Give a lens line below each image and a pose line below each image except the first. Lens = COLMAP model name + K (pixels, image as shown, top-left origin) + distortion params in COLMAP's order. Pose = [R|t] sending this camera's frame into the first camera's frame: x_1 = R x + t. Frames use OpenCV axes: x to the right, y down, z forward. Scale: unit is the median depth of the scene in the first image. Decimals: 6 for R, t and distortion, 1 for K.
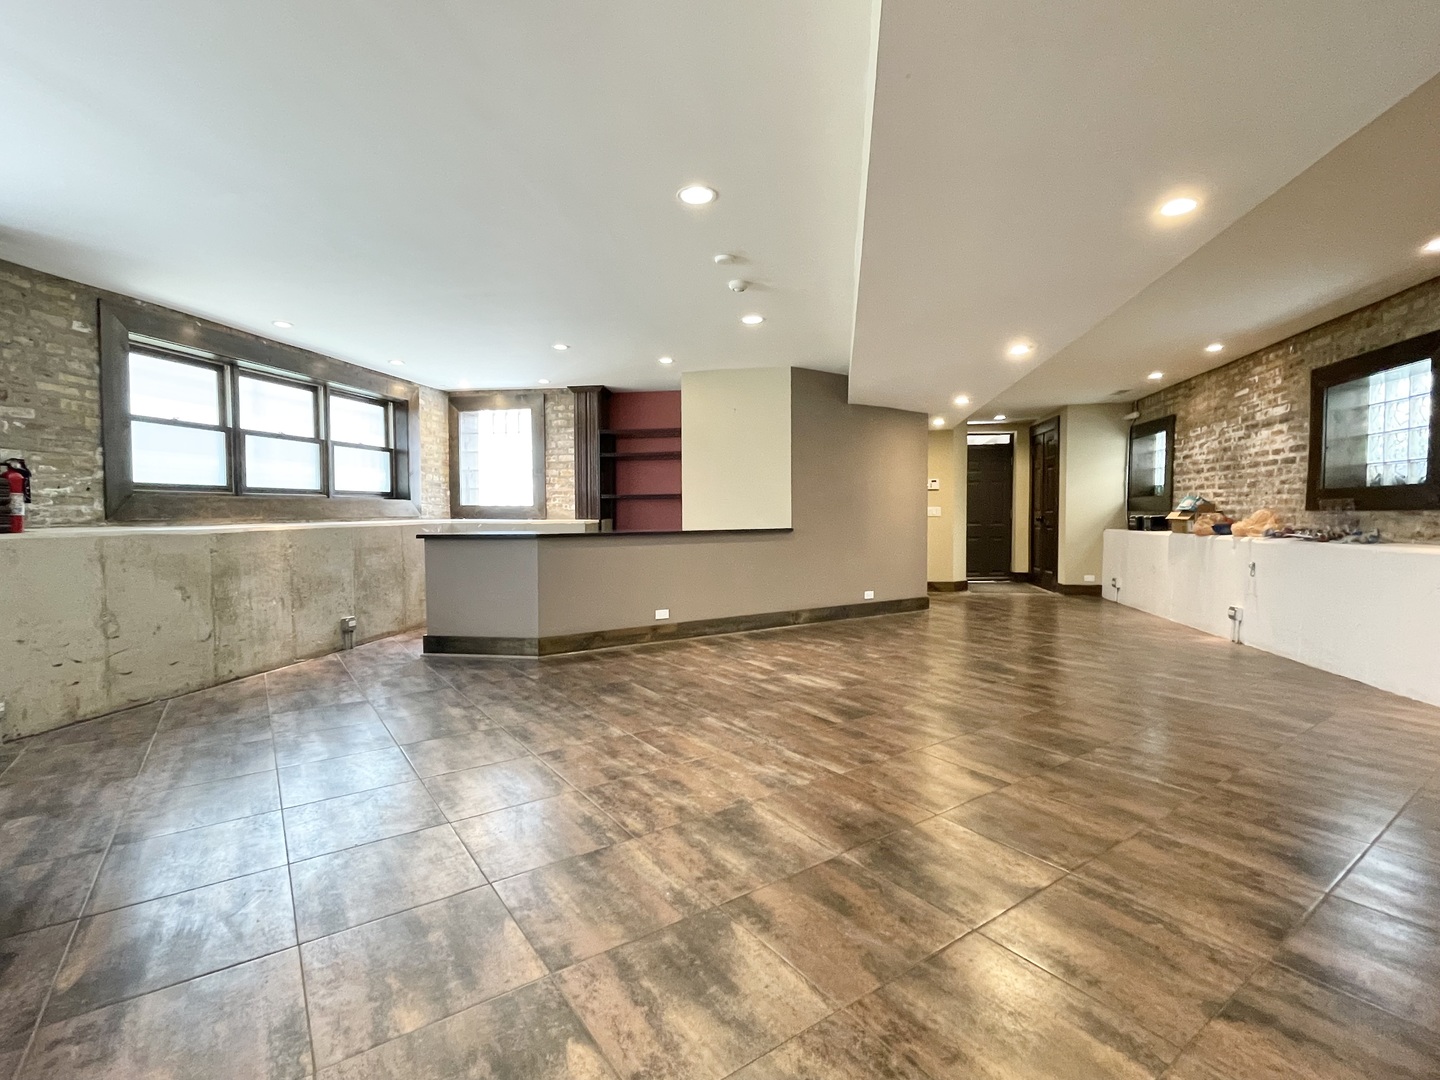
lens RADIAL K [[673.5, 0, 721.4], [0, 673.5, 541.0], [0, 0, 1]] dist [-0.000042, -0.001299]
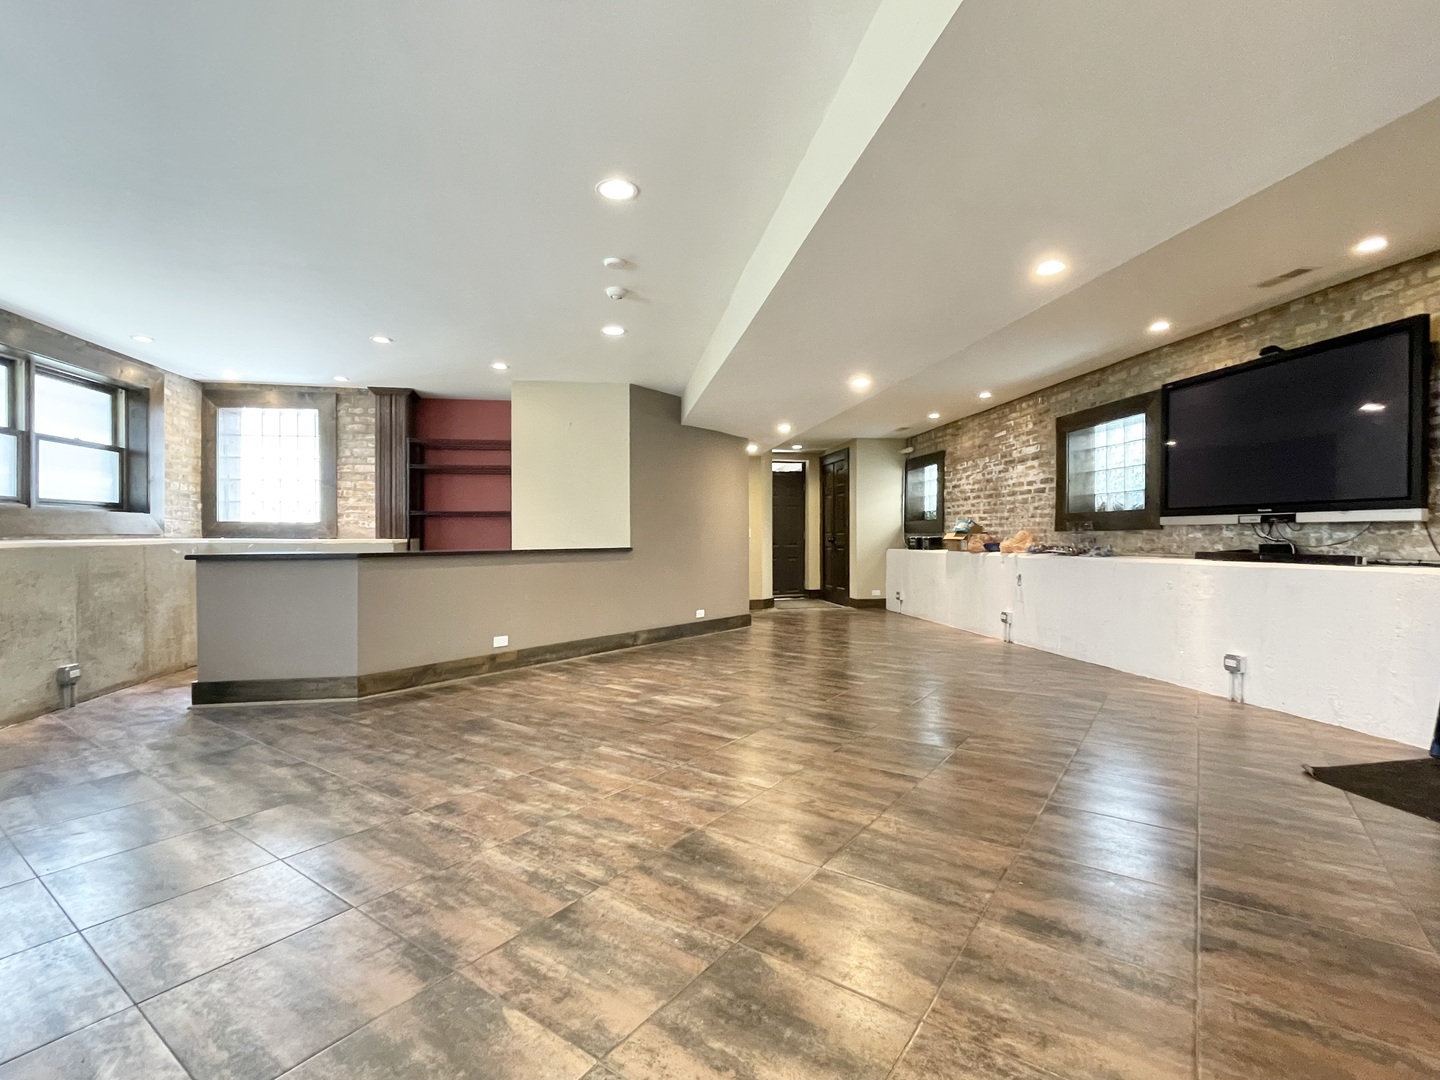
lens RADIAL K [[673.5, 0, 720.3], [0, 673.5, 541.1], [0, 0, 1]] dist [-0.000042, -0.001299]
pose [[0.943565, 0.000732, 0.331186, -0.110779], [0.011284, 0.999346, -0.034356, 0.007796], [-0.330995, 0.036155, 0.942940, 0.039414]]
